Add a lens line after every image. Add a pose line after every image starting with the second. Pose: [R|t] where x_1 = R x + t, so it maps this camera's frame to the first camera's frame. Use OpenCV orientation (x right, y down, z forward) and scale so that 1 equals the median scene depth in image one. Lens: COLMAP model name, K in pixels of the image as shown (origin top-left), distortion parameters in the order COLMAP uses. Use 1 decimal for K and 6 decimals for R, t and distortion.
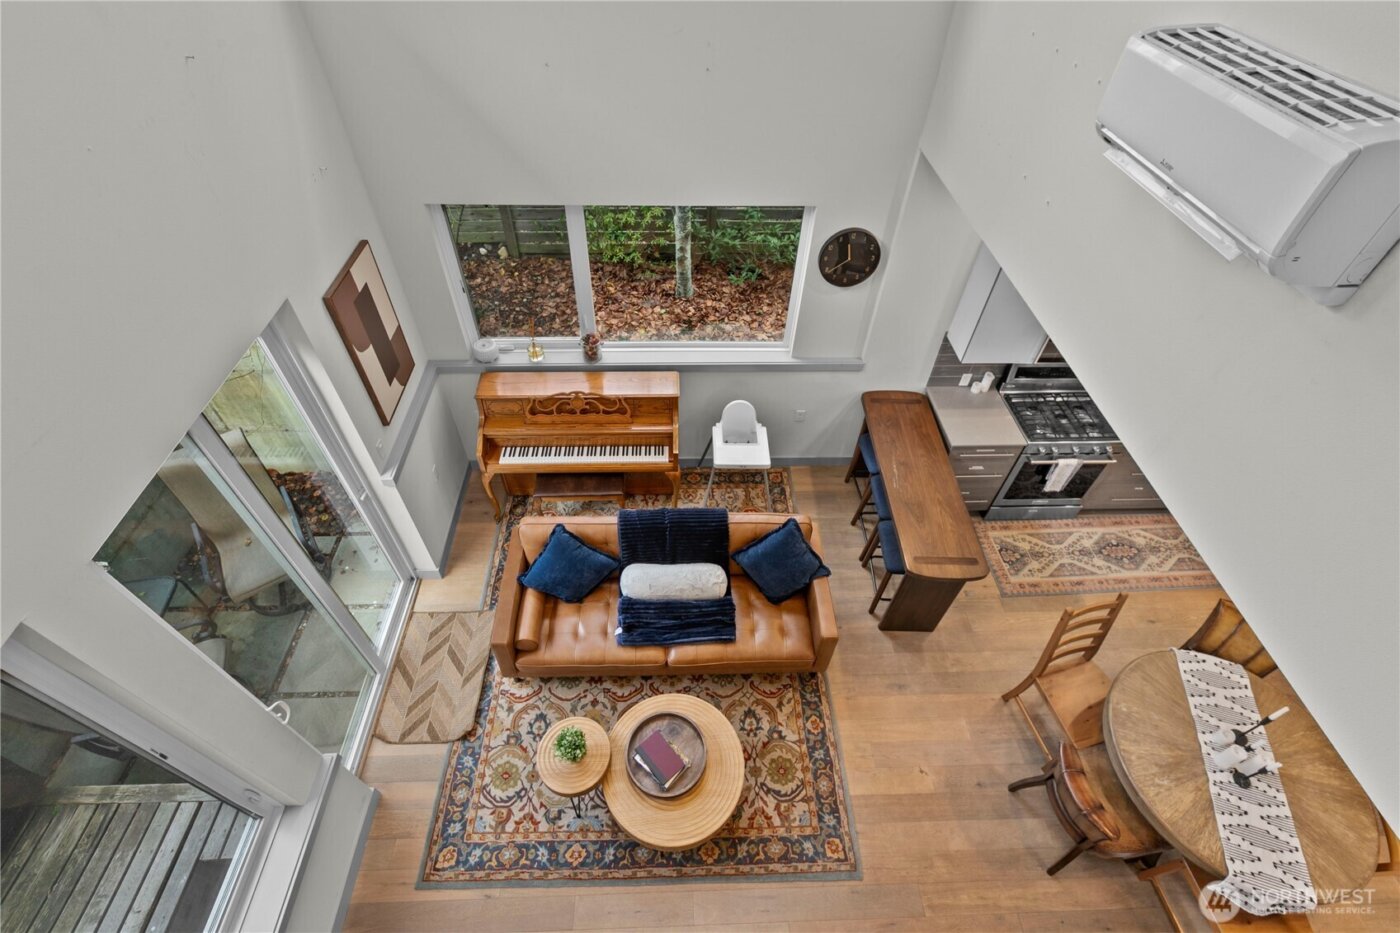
lens RADIAL K [[628.3, 0, 698.5], [0, 628.3, 459.7], [0, 0, 1]] dist [0.000435, -0.000710]
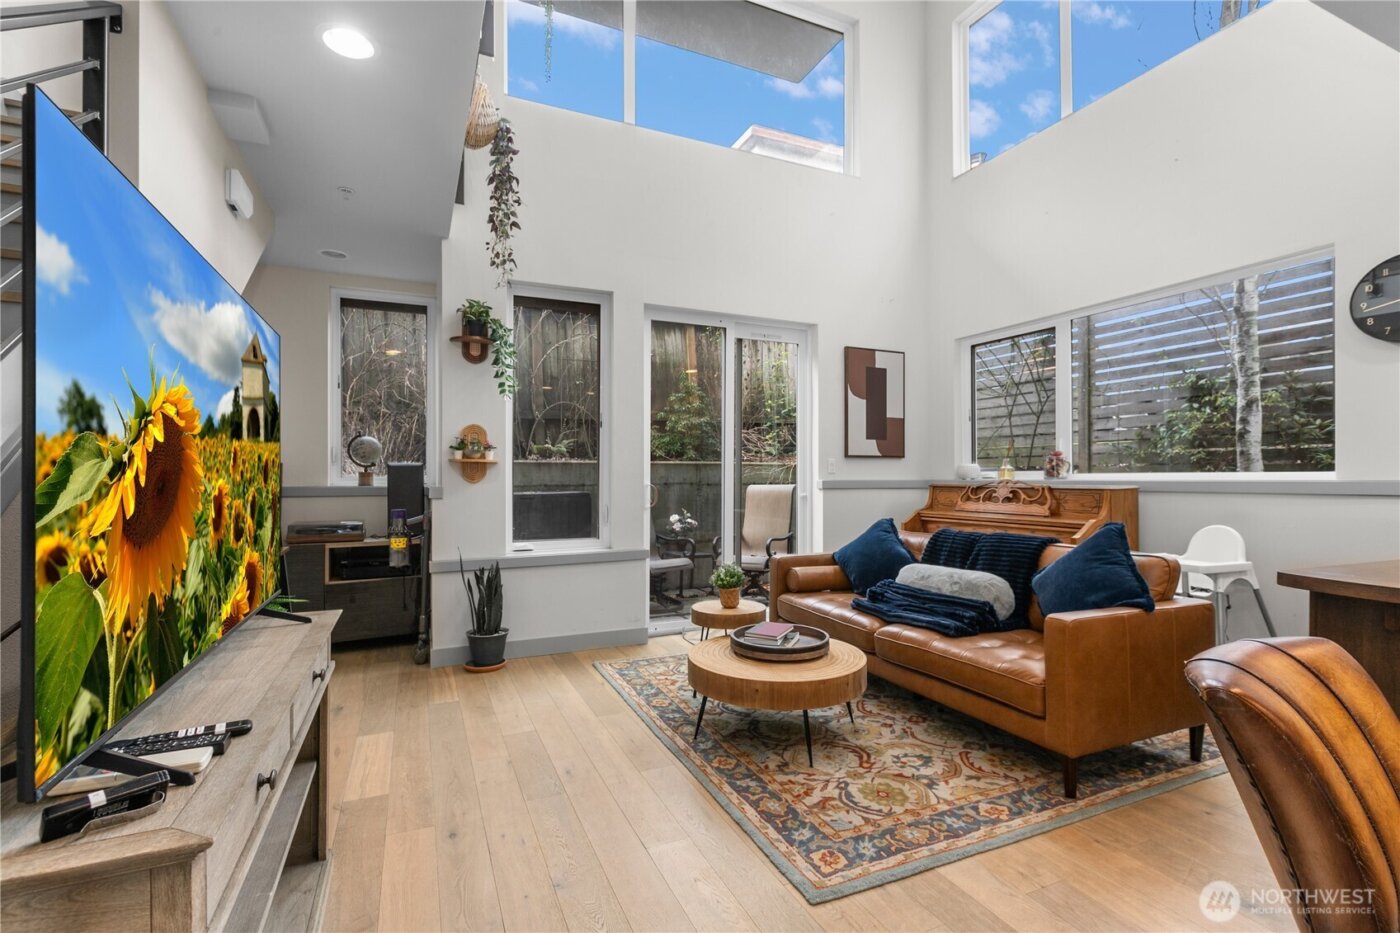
lens RADIAL K [[634.1, 0, 699.4], [0, 634.1, 473.4], [0, 0, 1]] dist [0.000191, -0.000139]
pose [[0.378427, -0.033213, -0.925035, 0.639868], [-0.669875, 0.679848, -0.298452, 0.591877], [0.638796, 0.732600, 0.235024, 0.531561]]
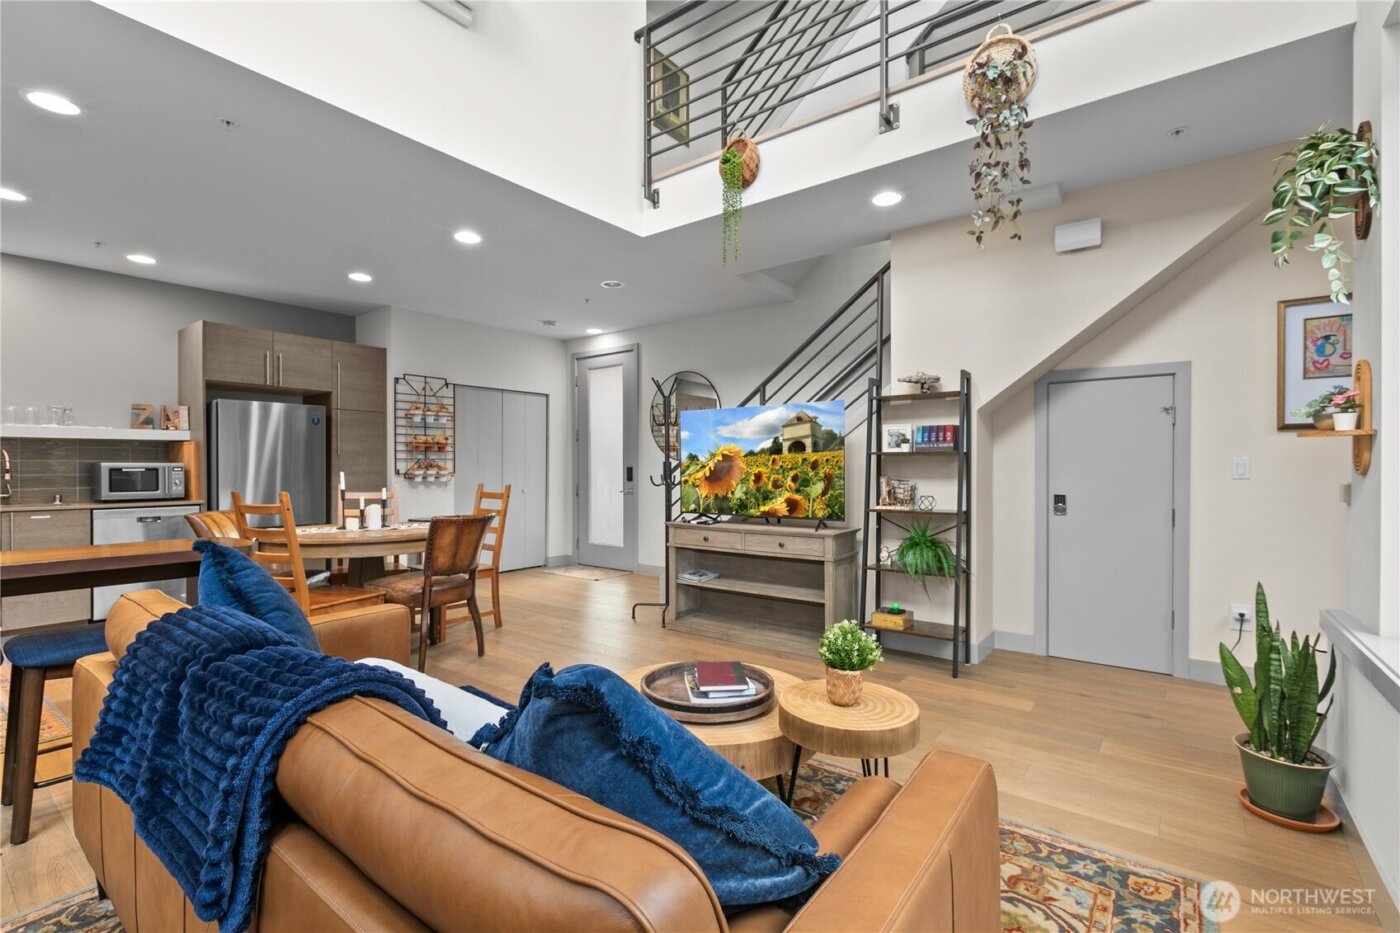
lens RADIAL K [[622.0, 0, 700.0], [0, 622.0, 466.5], [0, 0, 1]] dist [-0.018701, 0.000223]
pose [[-0.776058, -0.023983, 0.630205, -0.379073], [0.447550, 0.683099, 0.577126, -0.020226], [-0.444334, 0.729932, -0.519391, 1.067089]]
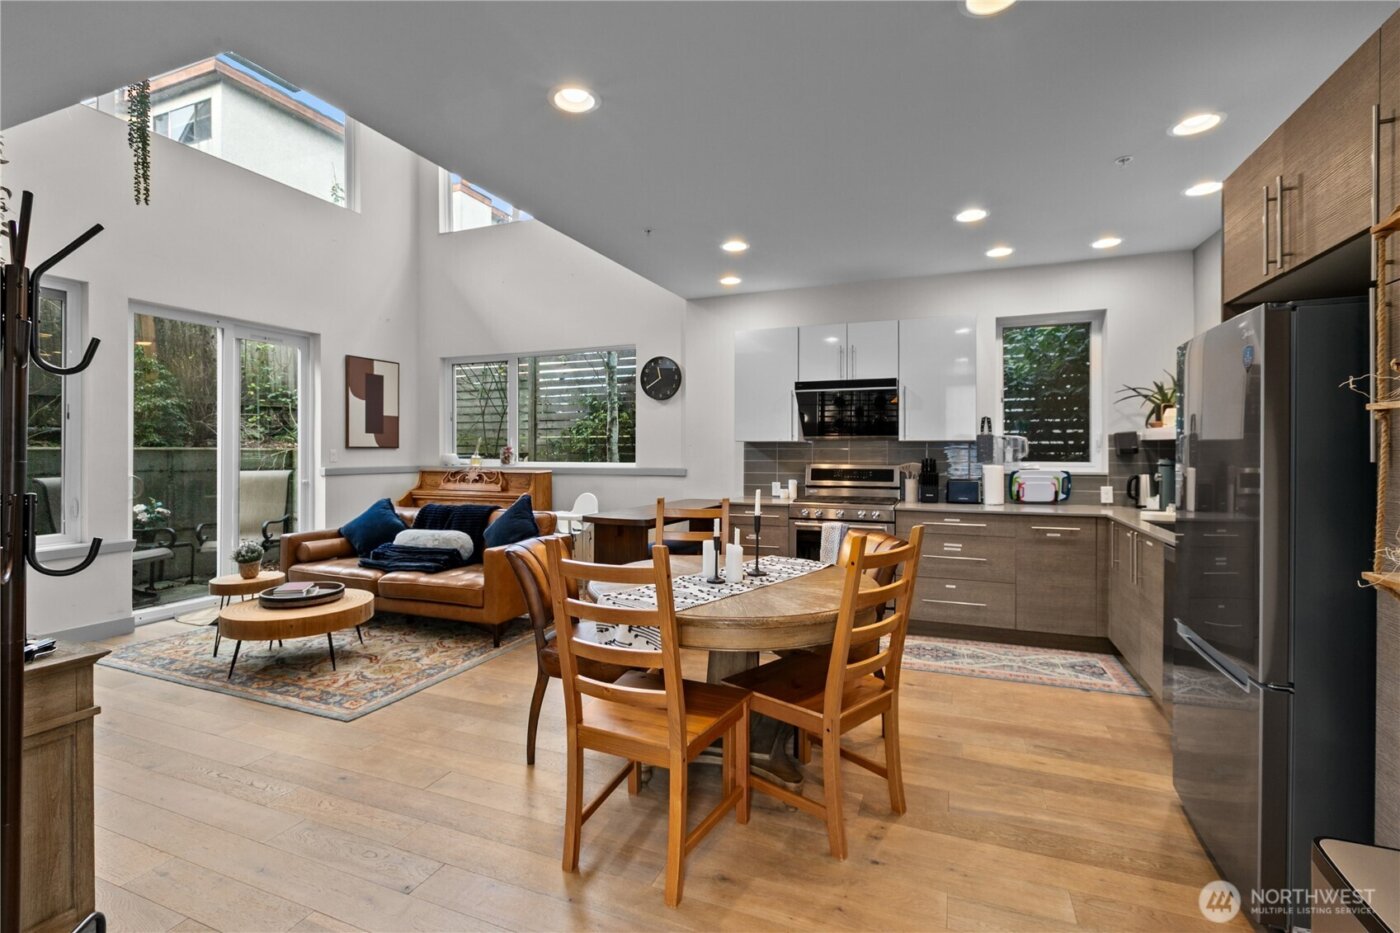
lens RADIAL K [[629.9, 0, 701.0], [0, 629.9, 452.6], [0, 0, 1]] dist [0.003364, -0.000322]
pose [[0.913802, -0.025301, -0.405370, 0.982167], [-0.280237, 0.683158, -0.674361, 0.792929], [0.293994, 0.729832, 0.617181, 0.305695]]
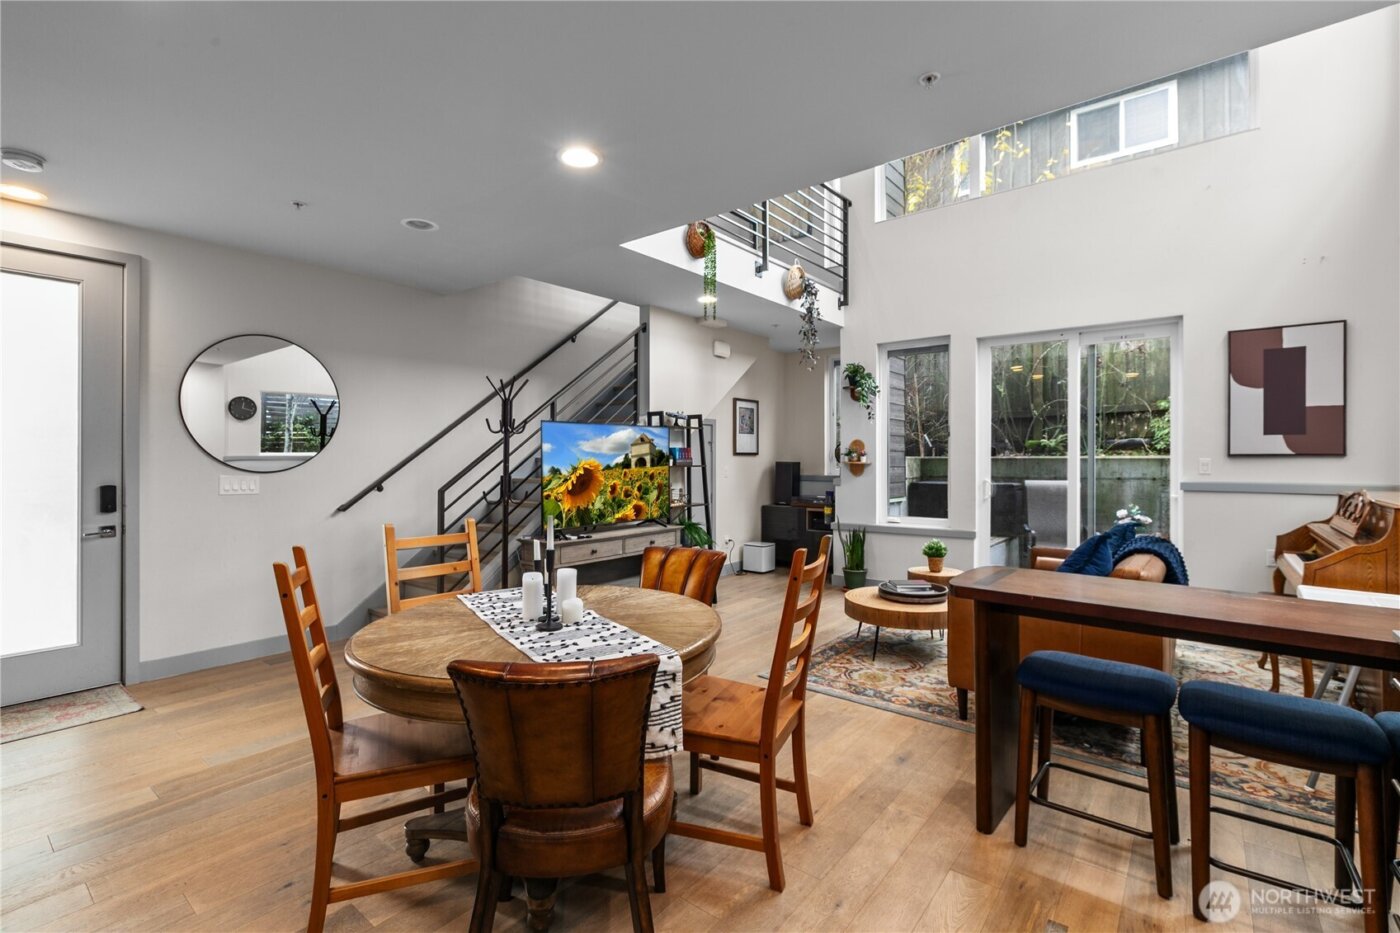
lens RADIAL K [[632.4, 0, 696.2], [0, 632.4, 463.0], [0, 0, 1]] dist [-0.001453, -0.000176]
pose [[-0.651652, -0.018146, -0.758301, 1.081254], [-0.565559, 0.677816, 0.469797, -0.040972], [0.505463, 0.735008, -0.451963, 1.074492]]
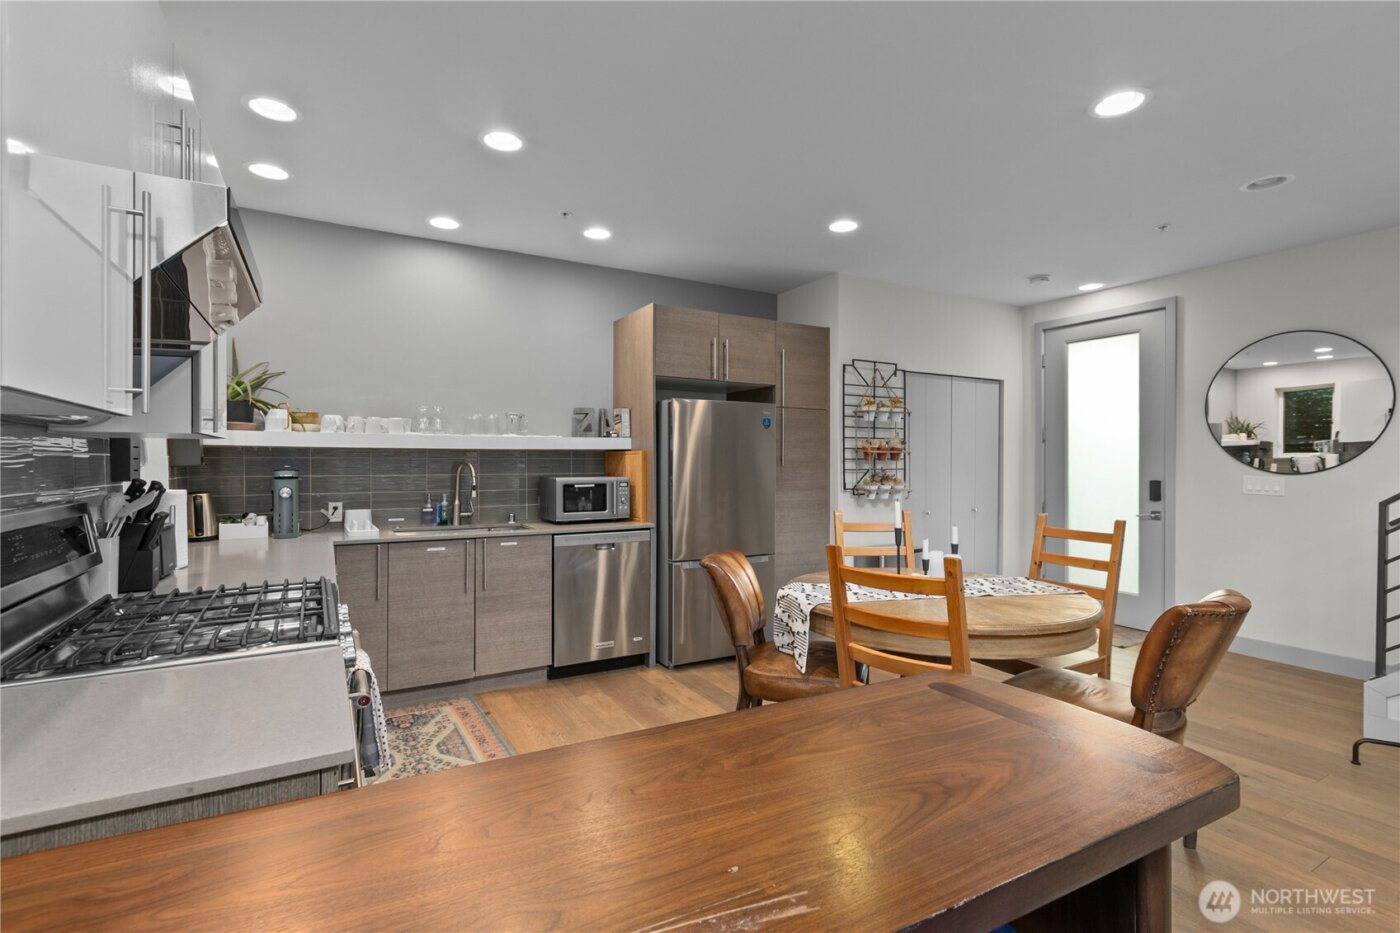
lens RADIAL K [[603.5, 0, 710.2], [0, 603.5, 461.3], [0, 0, 1]] dist [-0.000244, -0.000376]
pose [[-0.445859, -0.028145, 0.894660, 0.256255], [0.644848, 0.683098, 0.342854, -0.057111], [-0.620790, 0.729784, -0.286416, 1.069359]]
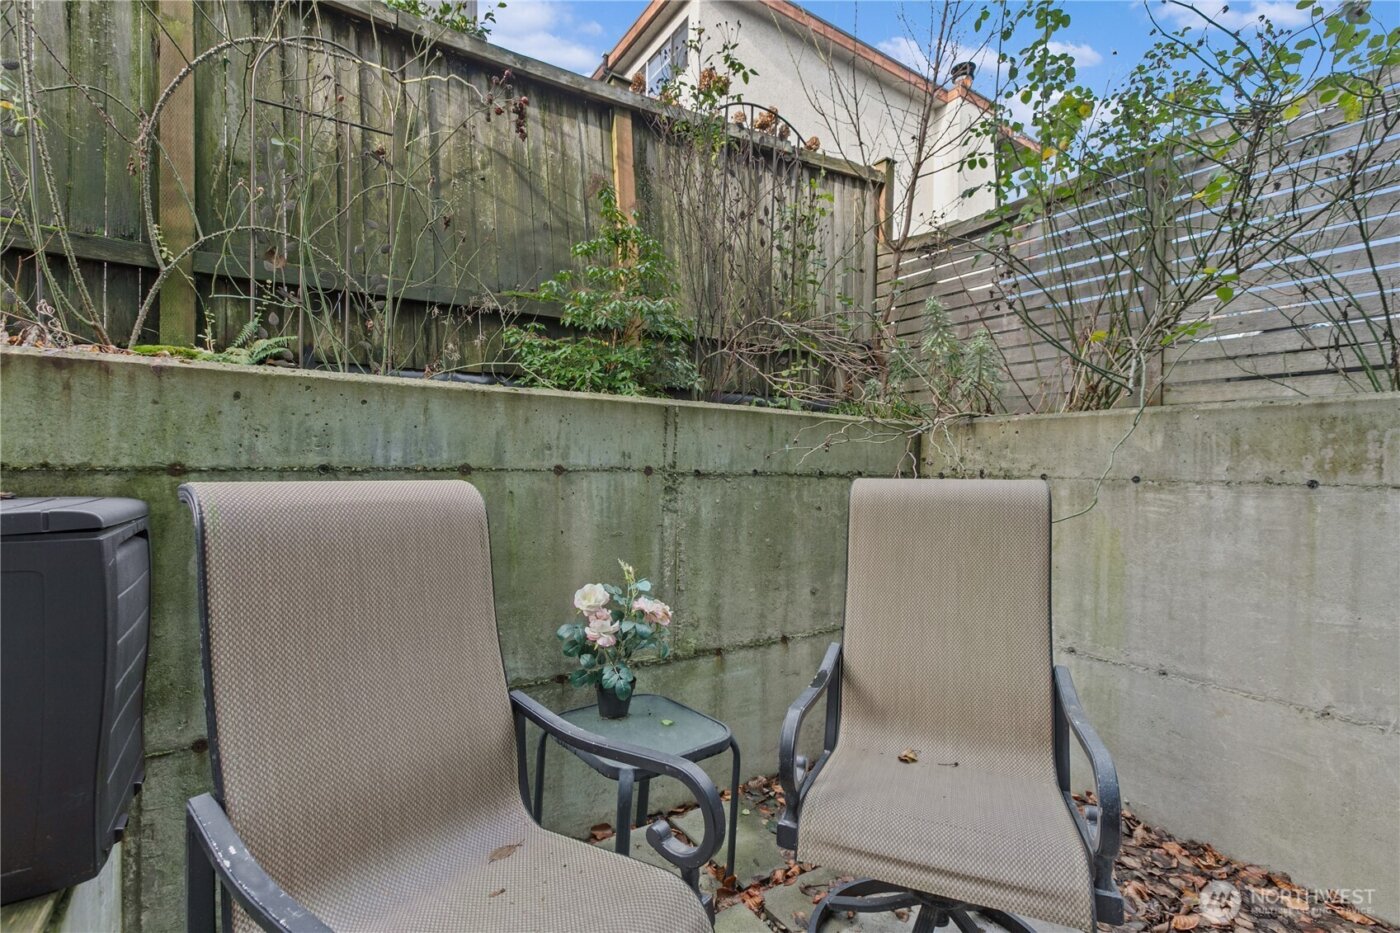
lens RADIAL K [[625.9, 0, 696.3], [0, 625.9, 471.8], [0, 0, 1]] dist [-0.001132, -0.000200]
pose [[0.521079, -0.012221, -0.853421, -0.551833], [-0.625464, 0.674890, -0.391559, 0.274280], [0.580751, 0.737817, 0.344027, 0.801933]]
